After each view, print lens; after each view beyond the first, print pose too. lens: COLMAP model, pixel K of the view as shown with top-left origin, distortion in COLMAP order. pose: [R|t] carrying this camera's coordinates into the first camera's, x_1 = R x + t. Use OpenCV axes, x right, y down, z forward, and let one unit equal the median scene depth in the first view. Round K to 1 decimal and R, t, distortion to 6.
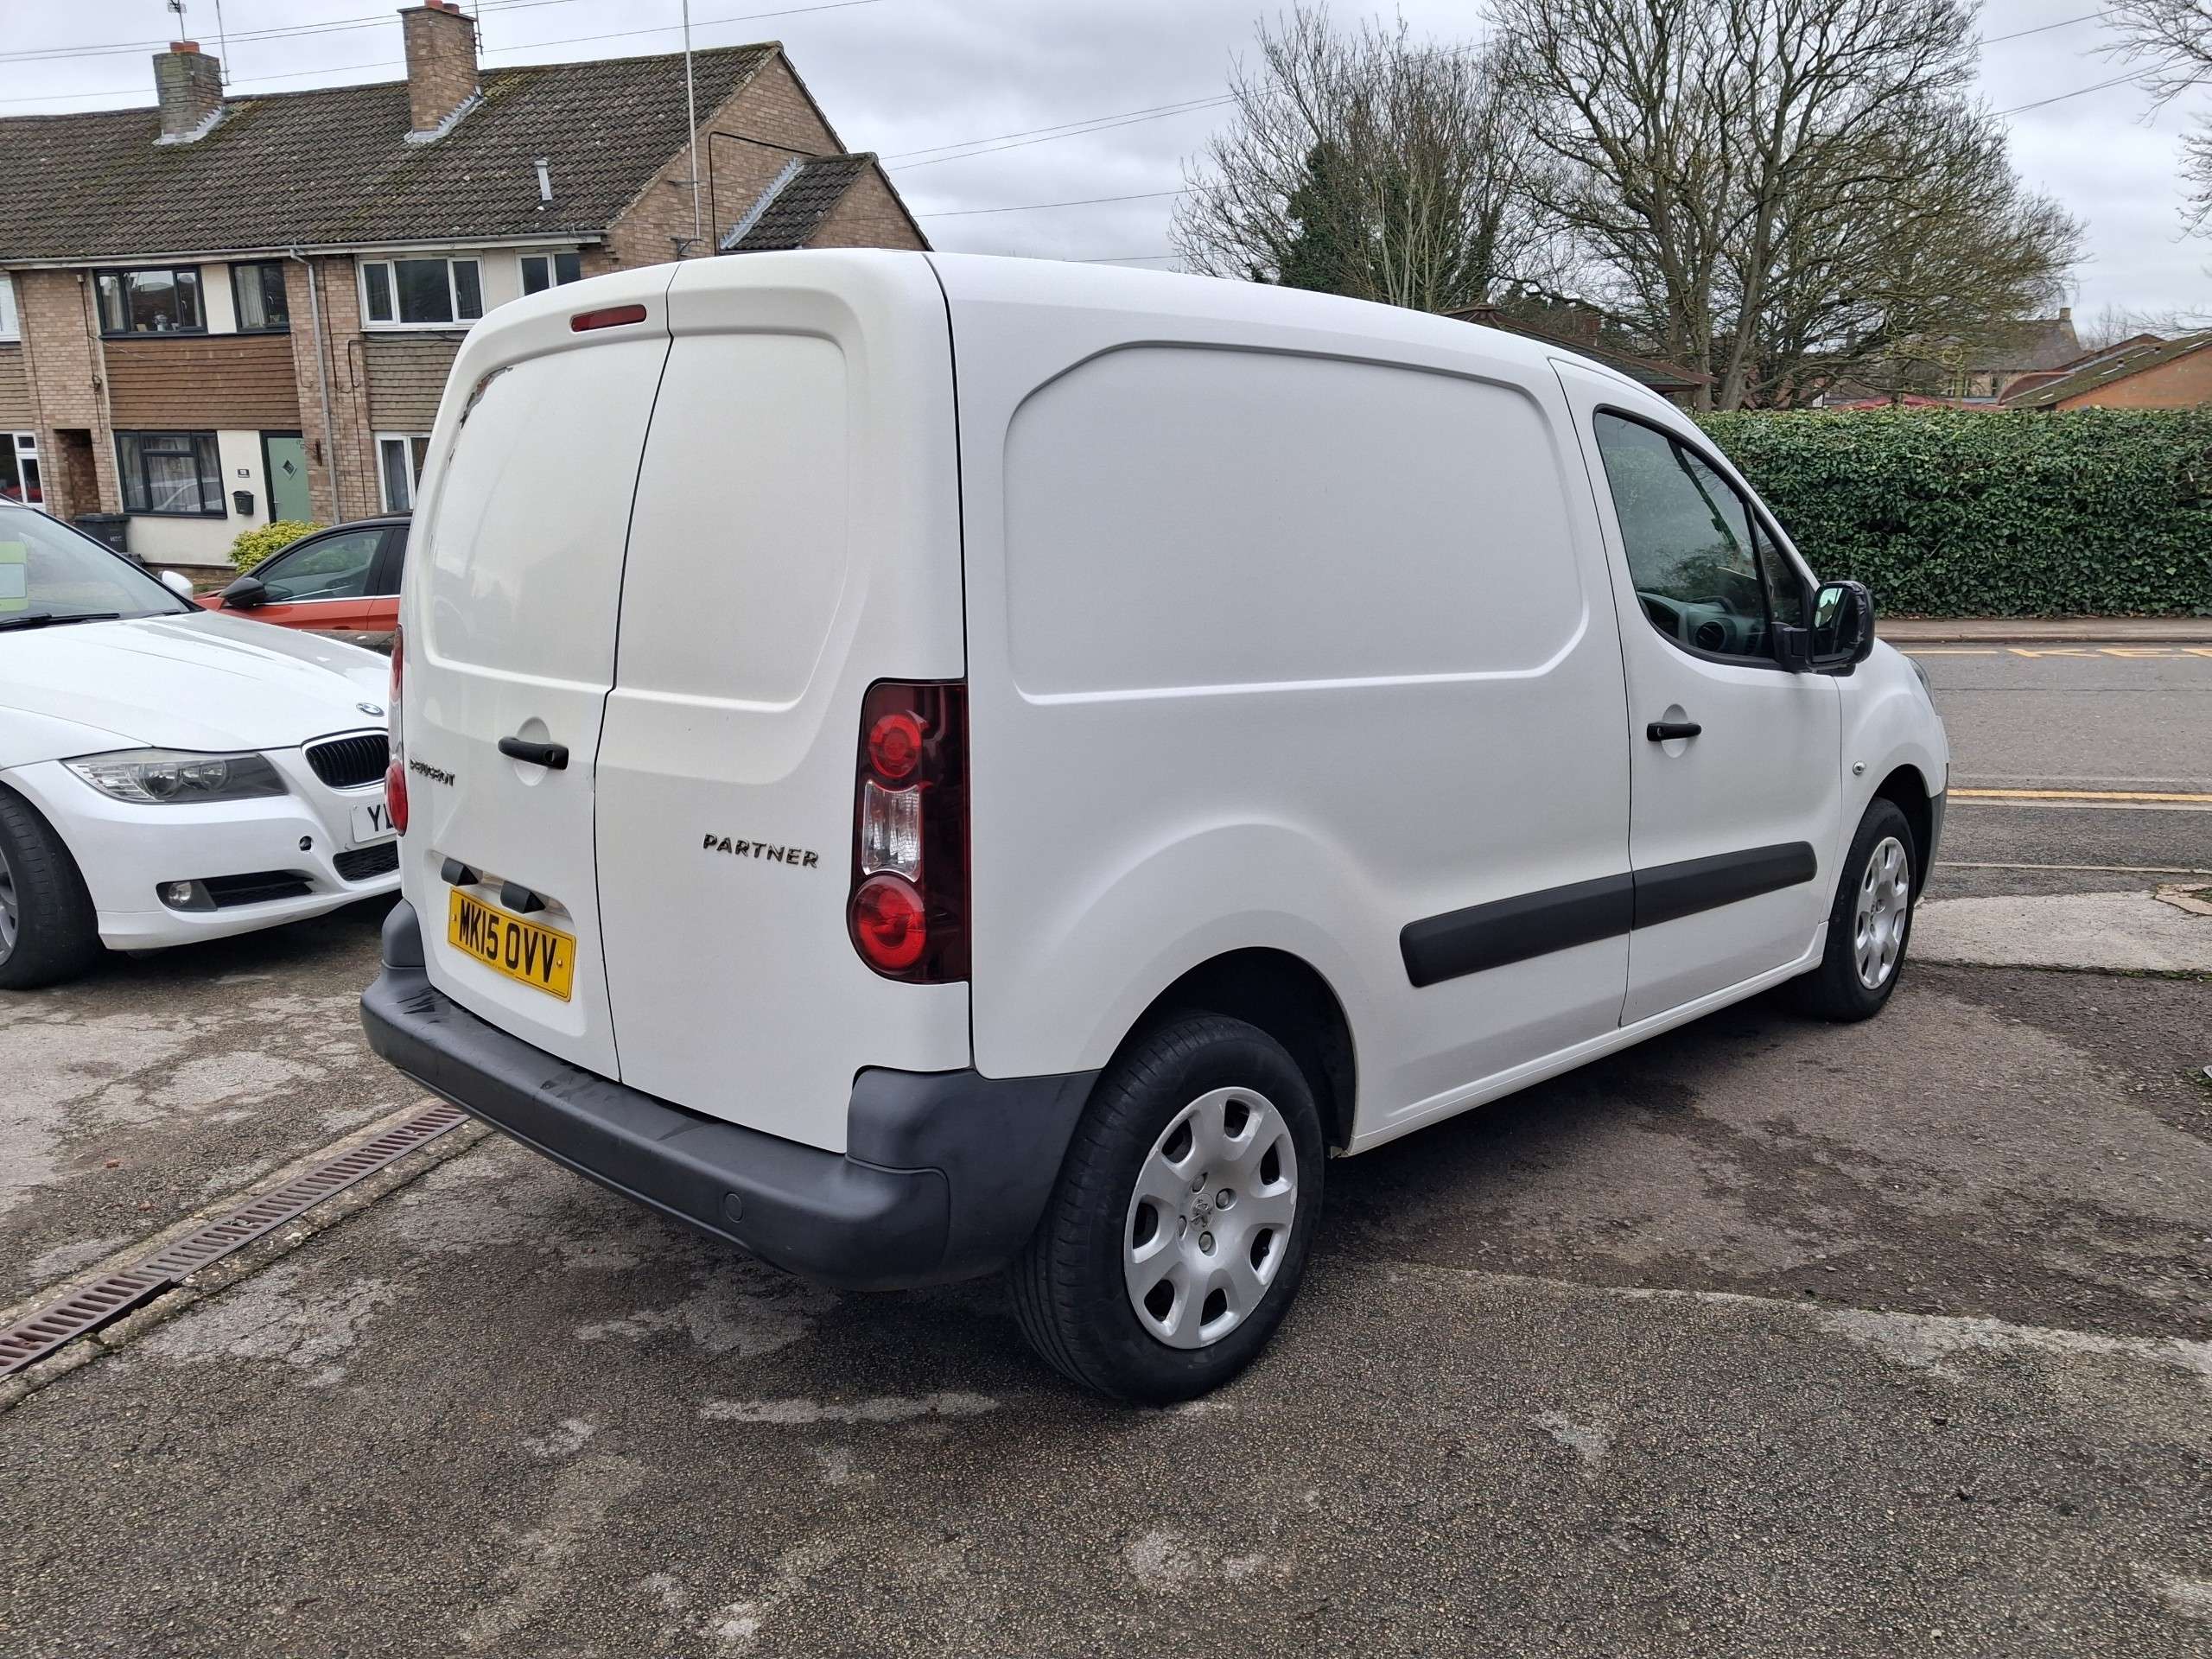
lens RADIAL K [[1689.0, 0, 1214.8], [0, 1689.0, 819.1], [0, 0, 1]] dist [0.036574, 0.000314]
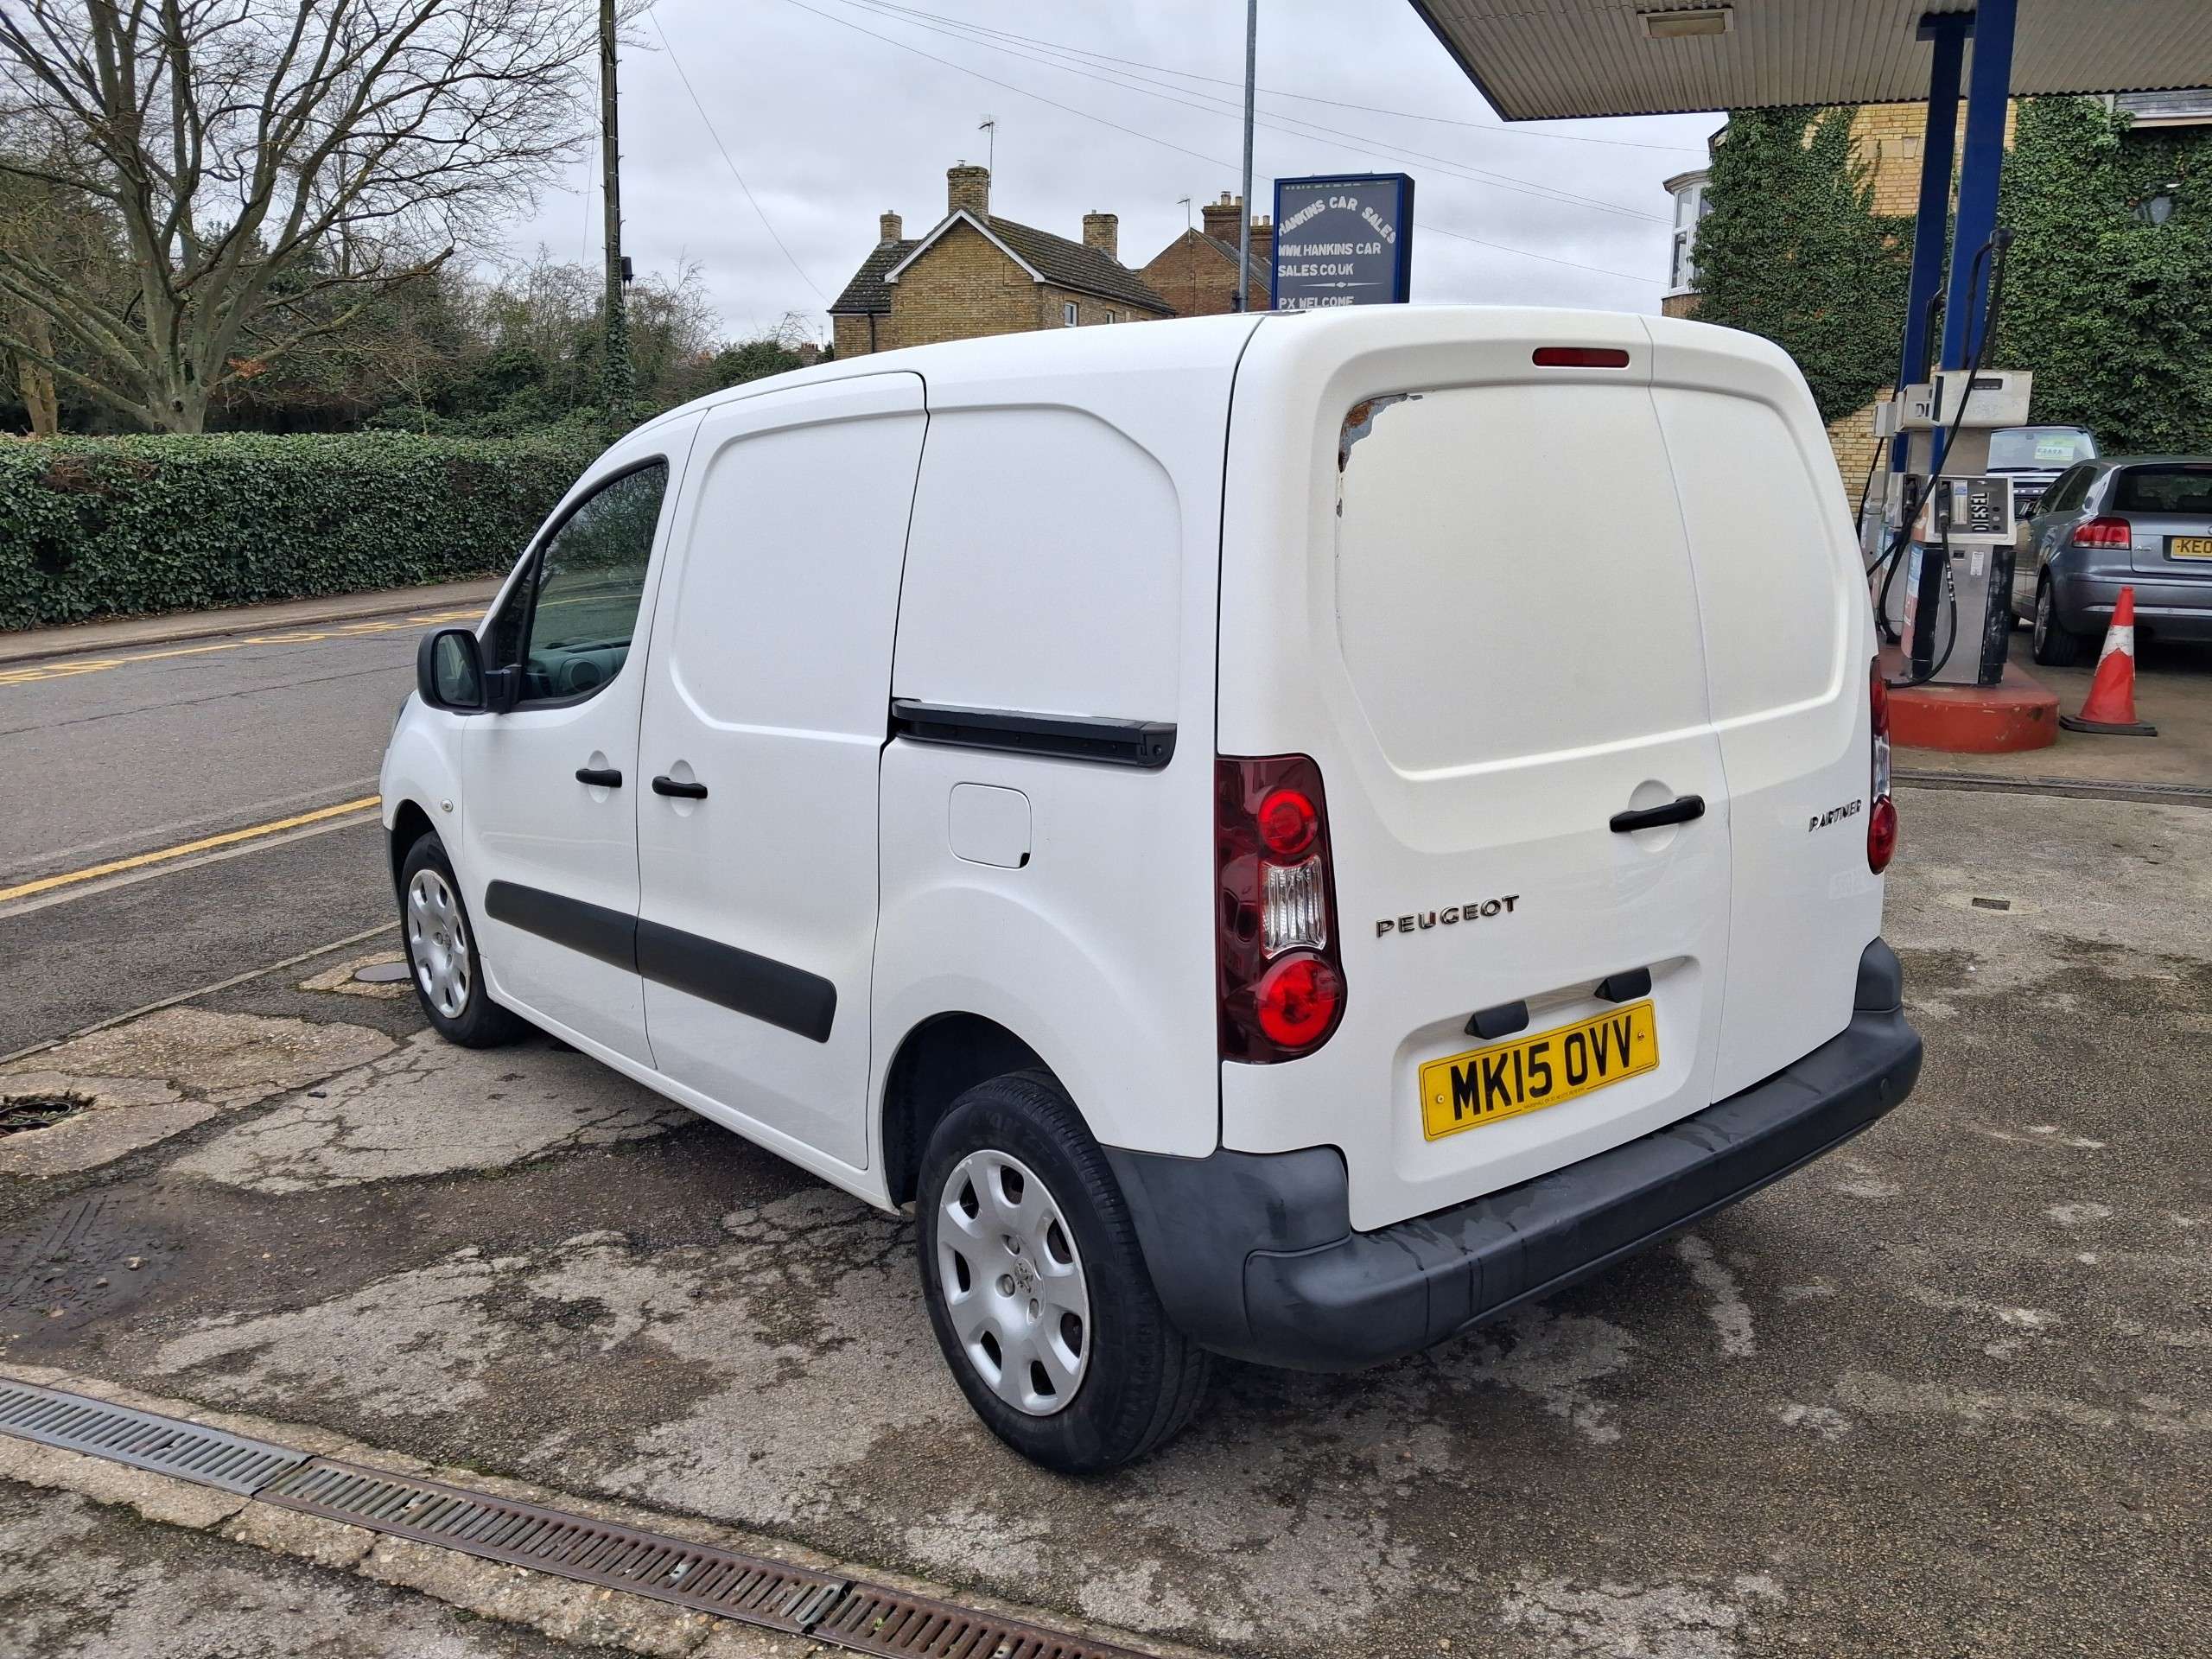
lens RADIAL K [[1664.8, 0, 1106.0], [0, 1664.8, 829.5], [0, 0, 1]] dist [0.075323, 0.001897]
pose [[0.139505, -0.189013, 0.972015, -1.217058], [0.201744, 0.966450, 0.158976, -0.218654], [-0.969452, 0.173920, 0.172957, 1.020097]]
